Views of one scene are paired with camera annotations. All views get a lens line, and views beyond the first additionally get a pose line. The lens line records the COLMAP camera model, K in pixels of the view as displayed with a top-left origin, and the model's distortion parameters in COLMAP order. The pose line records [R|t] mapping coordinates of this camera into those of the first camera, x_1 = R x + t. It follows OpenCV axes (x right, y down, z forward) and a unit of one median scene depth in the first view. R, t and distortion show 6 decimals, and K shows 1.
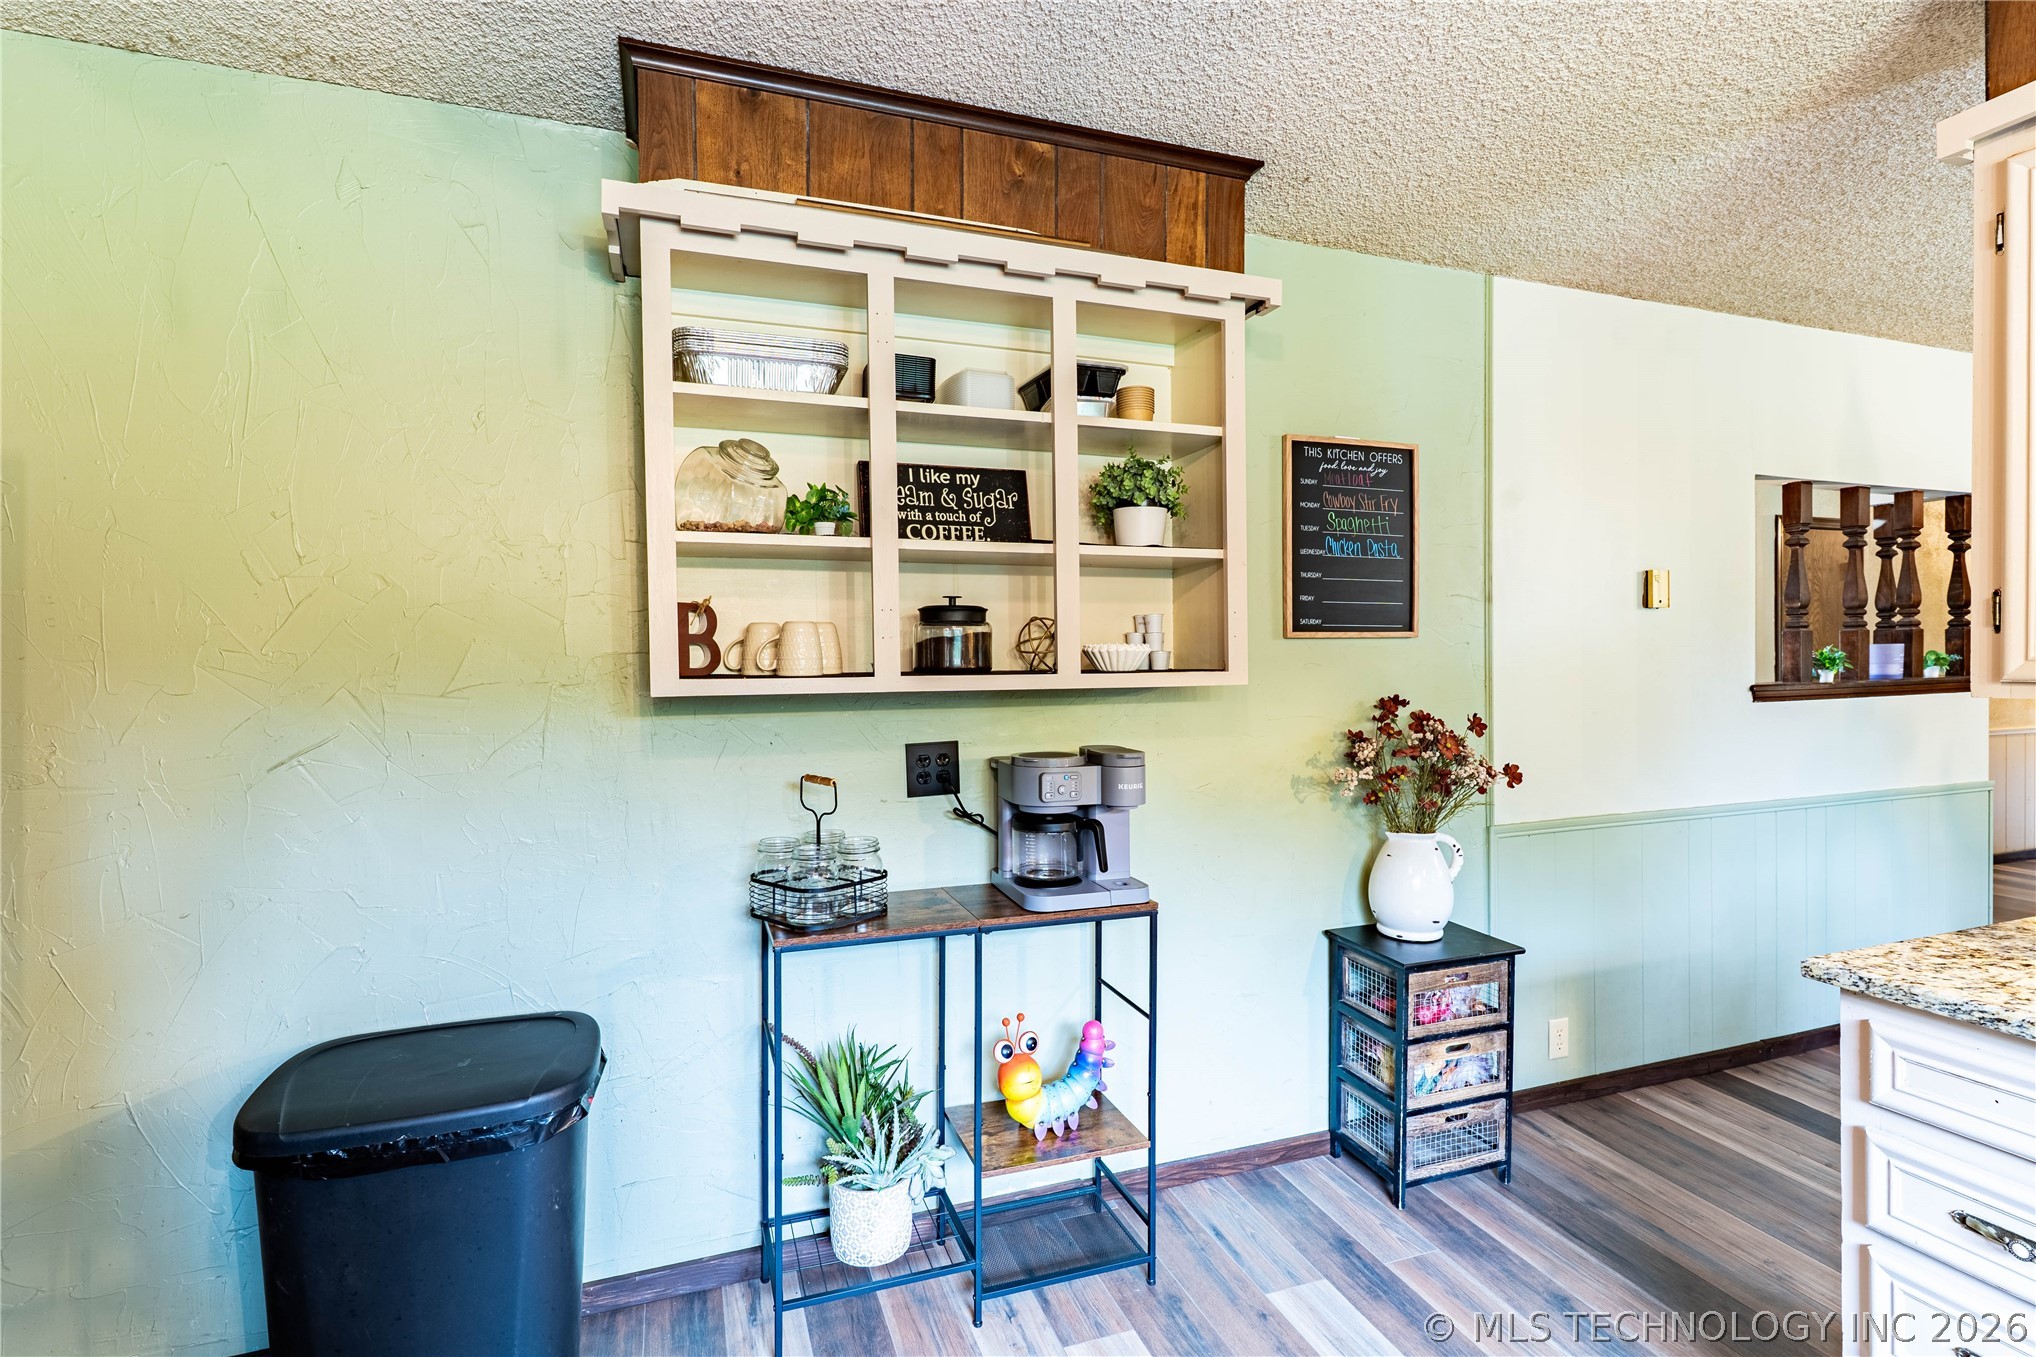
lens RADIAL K [[973.3, 0, 1019.5], [0, 973.3, 671.0], [0, 0, 1]] dist [0.003401, 0.000528]
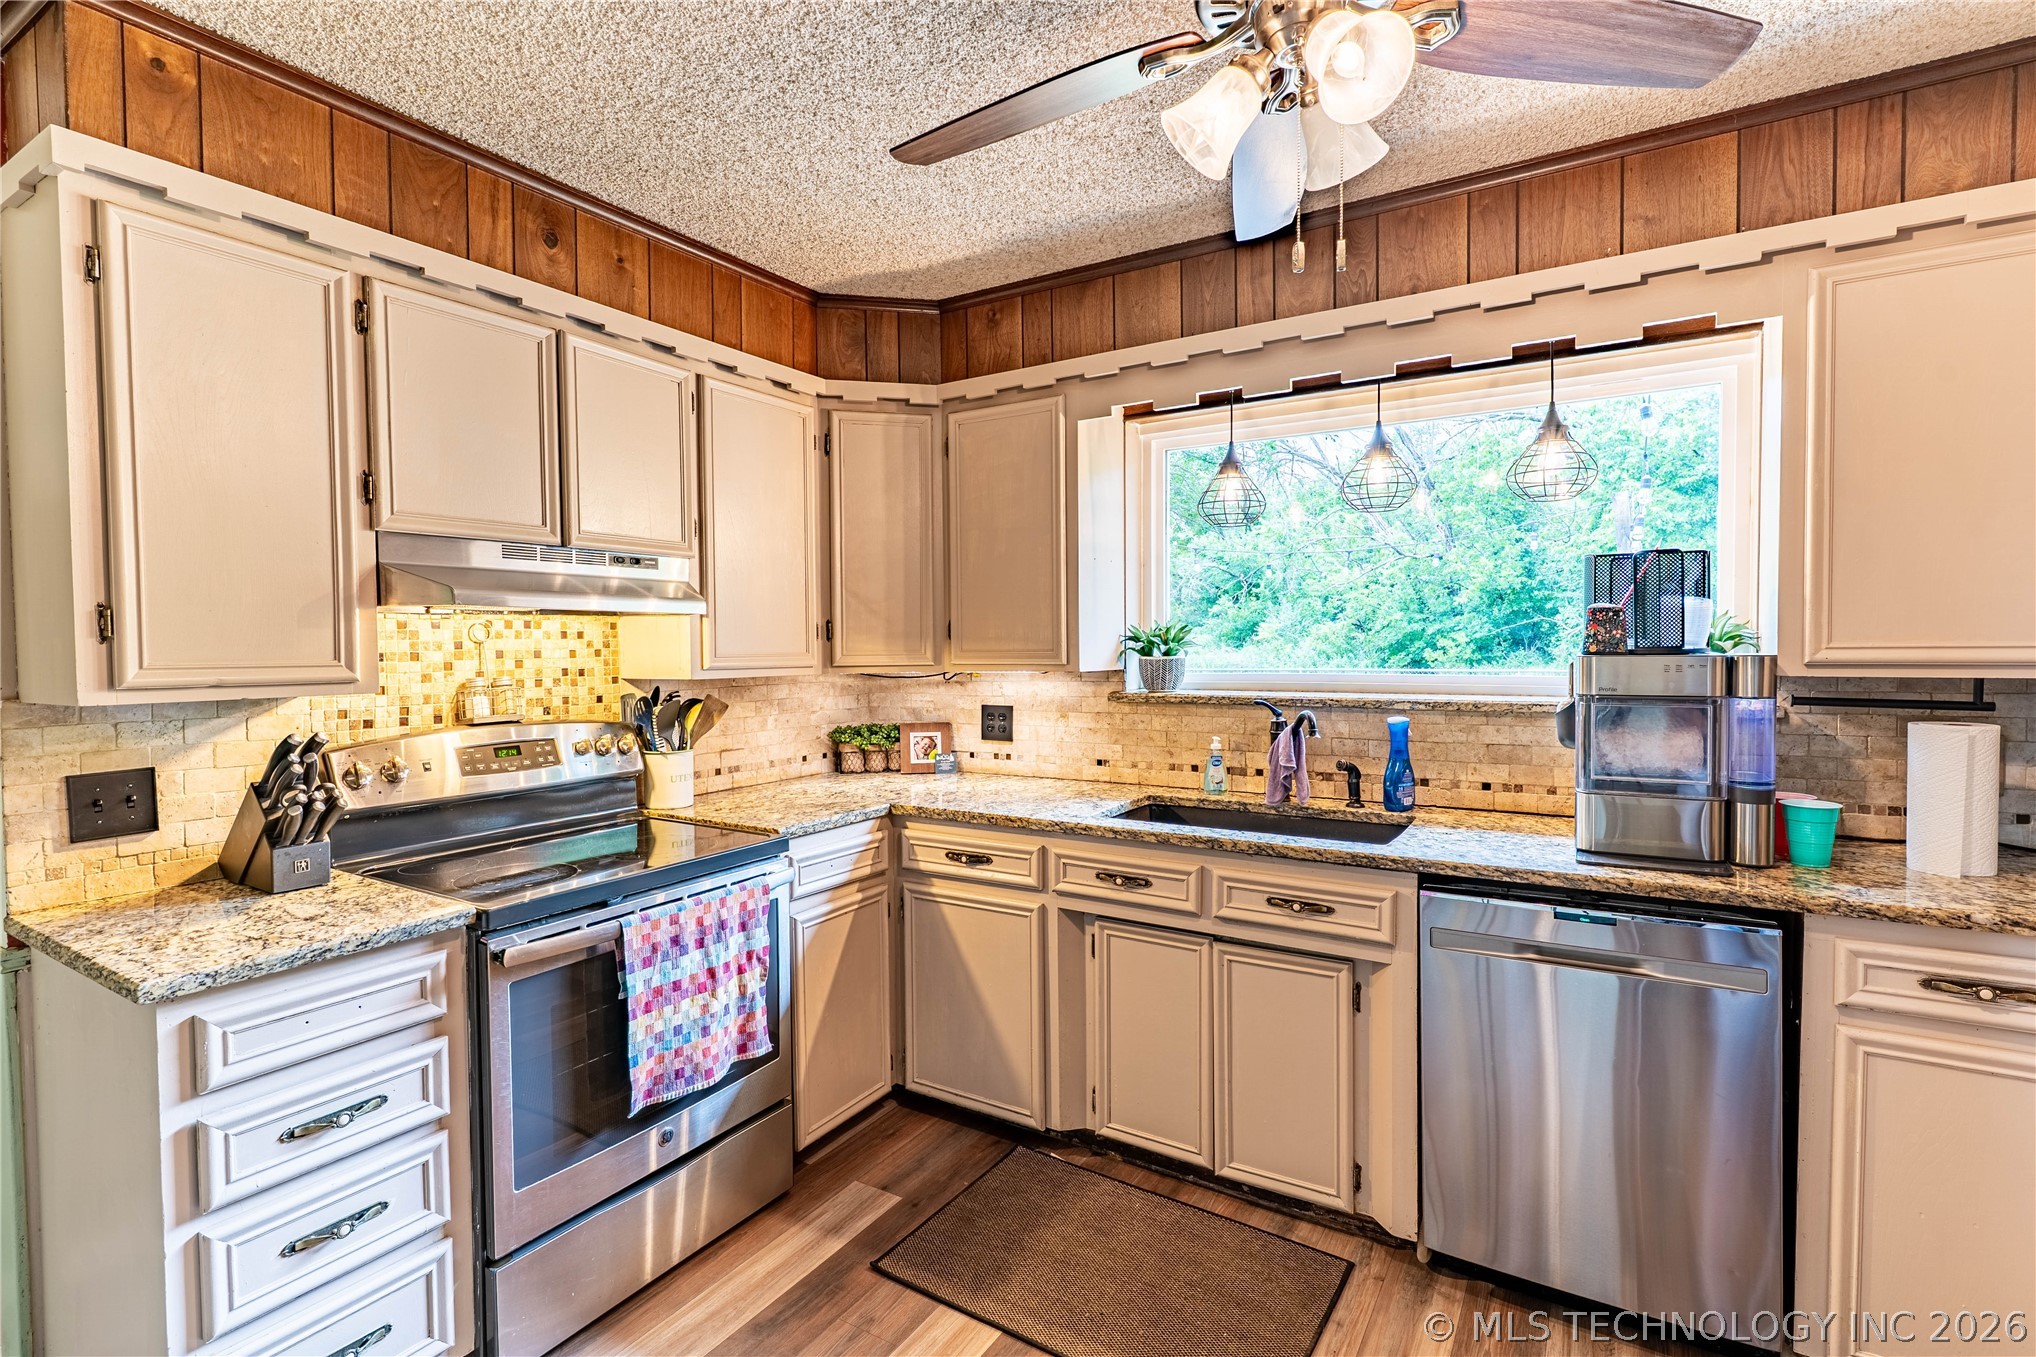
lens RADIAL K [[925.2, 0, 1028.8], [0, 925.2, 677.9], [0, 0, 1]] dist [-0.001940, -0.000470]
pose [[-0.627591, -0.009181, 0.778489, -0.474749], [0.023654, 0.999244, 0.030854, -0.010857], [-0.778183, 0.037778, -0.626900, 0.985077]]
